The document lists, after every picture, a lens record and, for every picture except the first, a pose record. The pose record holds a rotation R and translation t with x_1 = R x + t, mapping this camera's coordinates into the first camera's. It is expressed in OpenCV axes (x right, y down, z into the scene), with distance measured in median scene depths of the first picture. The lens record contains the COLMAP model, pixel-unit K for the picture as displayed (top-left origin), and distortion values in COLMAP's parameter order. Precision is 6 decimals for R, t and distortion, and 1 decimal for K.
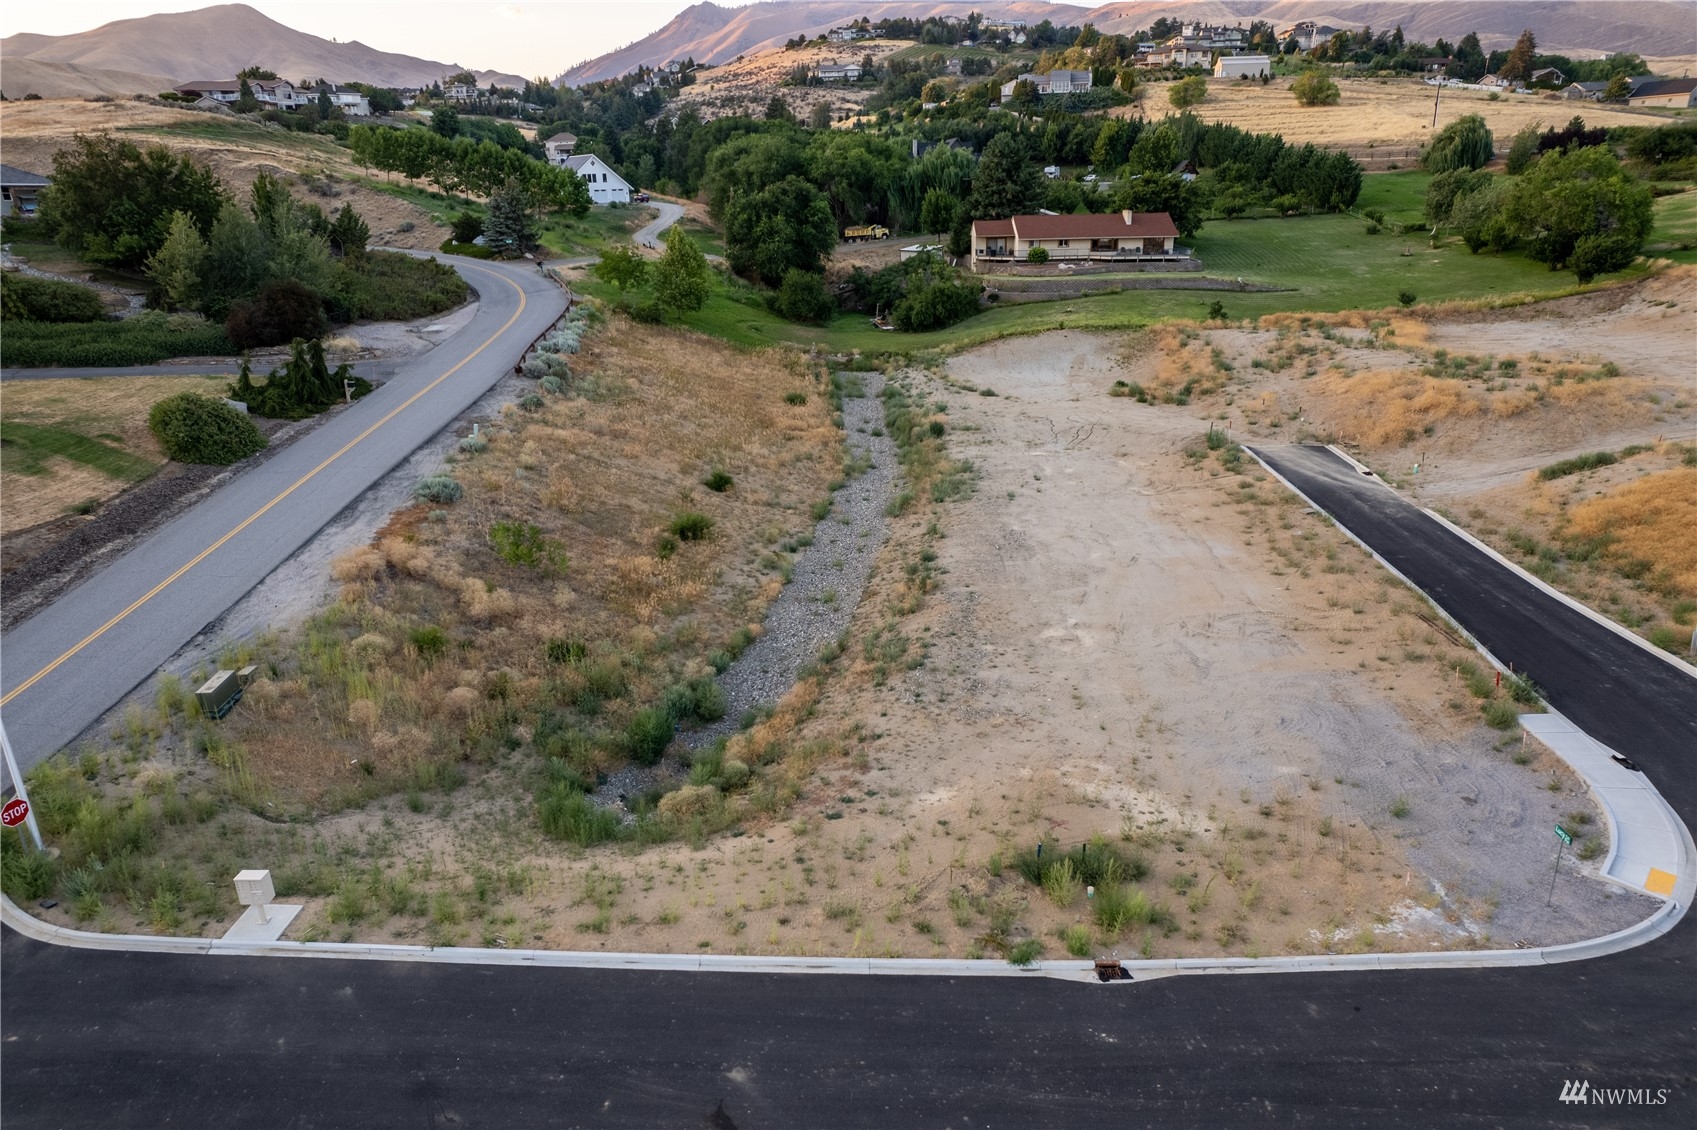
lens RADIAL K [[1087.9, 0, 848.5], [0, 1087.9, 565.0], [0, 0, 1]] dist [-0.071916, 0.063466]
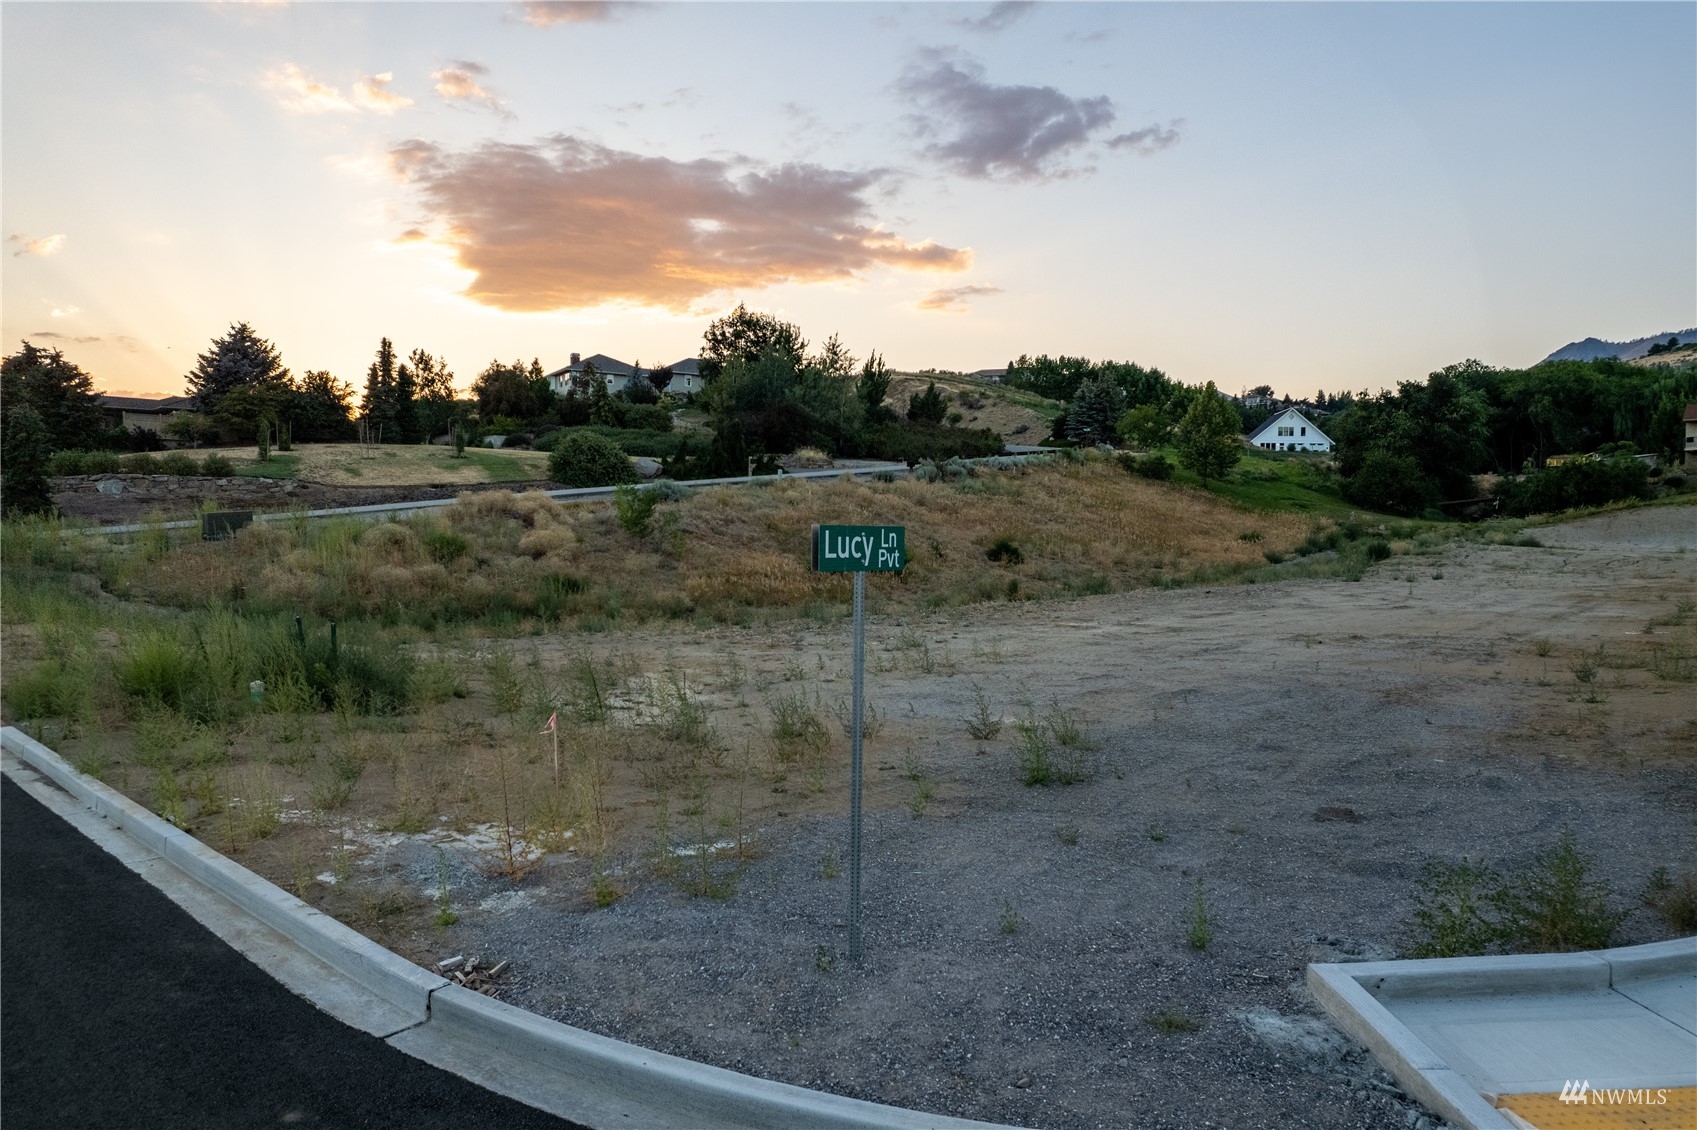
lens RADIAL K [[1087.9, 0, 848.5], [0, 1087.9, 565.0], [0, 0, 1]] dist [-0.071916, 0.063466]
pose [[0.752901, 0.058285, -0.655548, 0.372848], [-0.247757, 0.947896, -0.200273, 0.146070], [0.609719, 0.313203, 0.728112, 0.406298]]
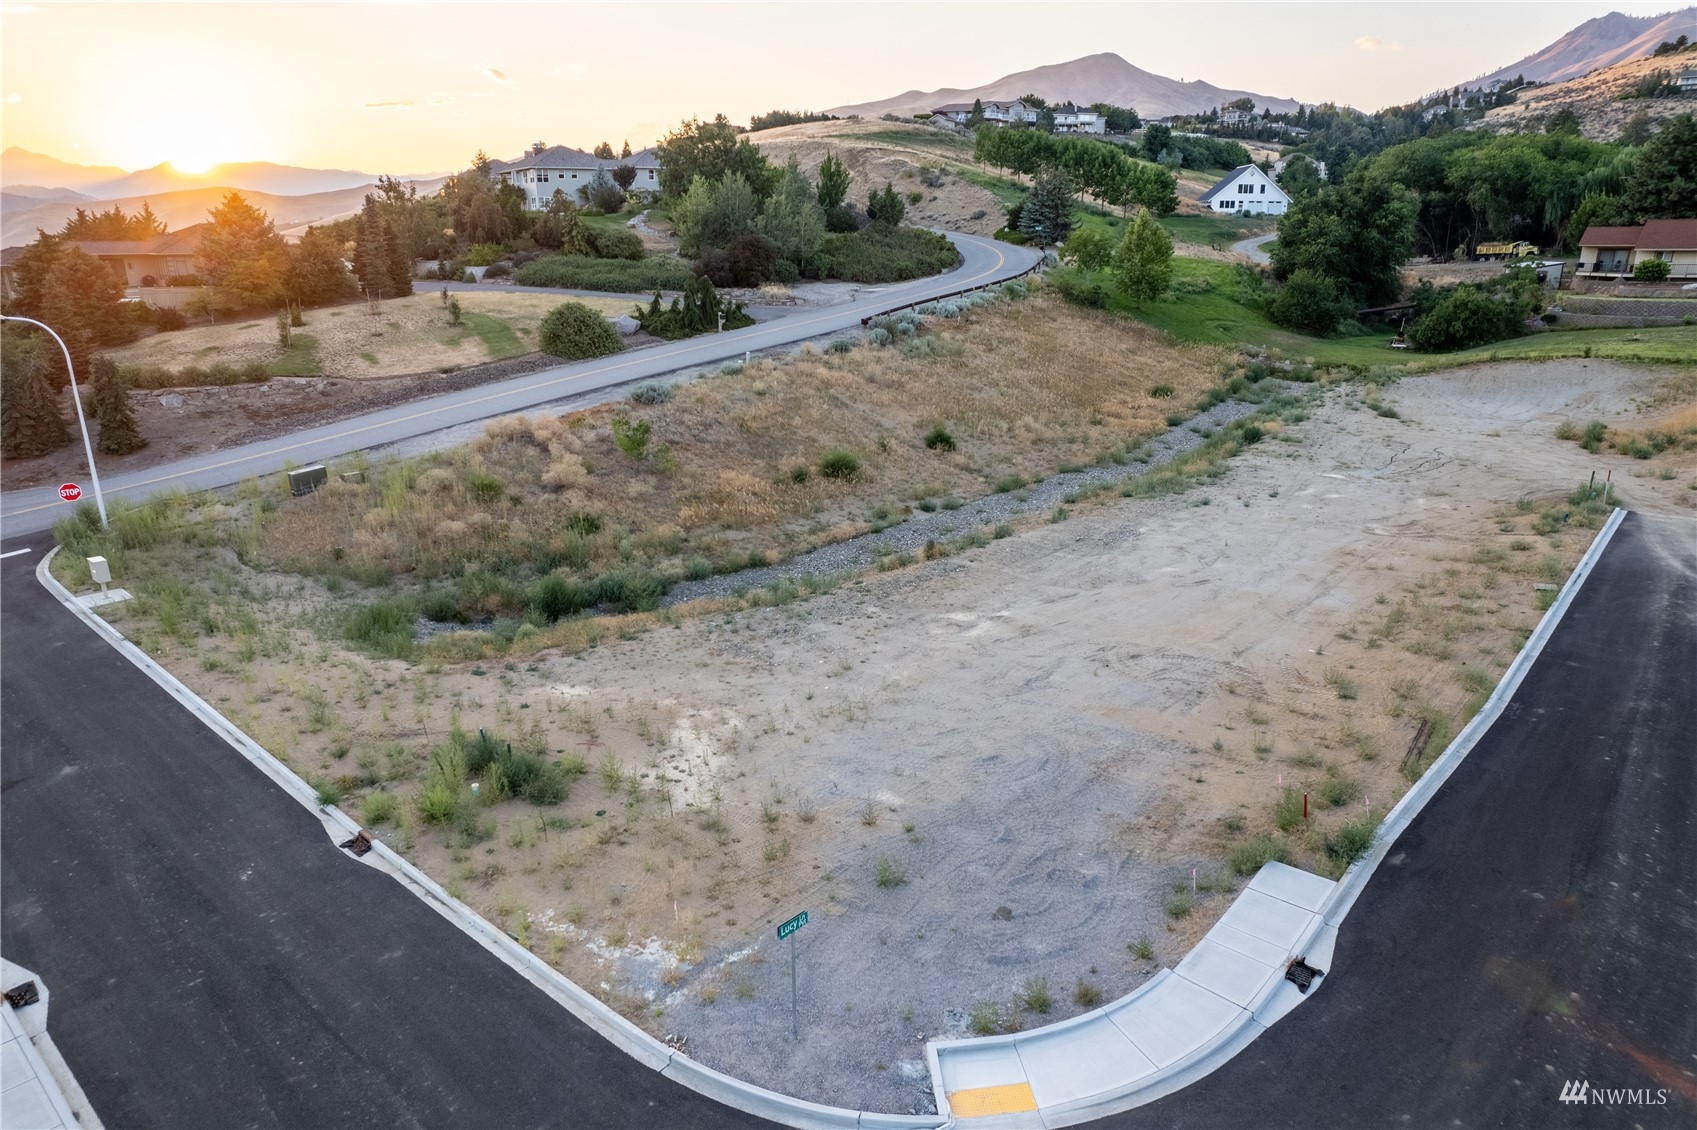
lens RADIAL K [[1087.9, 0, 848.5], [0, 1087.9, 565.0], [0, 0, 1]] dist [-0.071916, 0.063466]
pose [[0.771953, 0.213874, -0.598620, 0.486834], [-0.230666, 0.971761, 0.049733, 0.002283], [0.592352, 0.099690, 0.799488, 0.225951]]
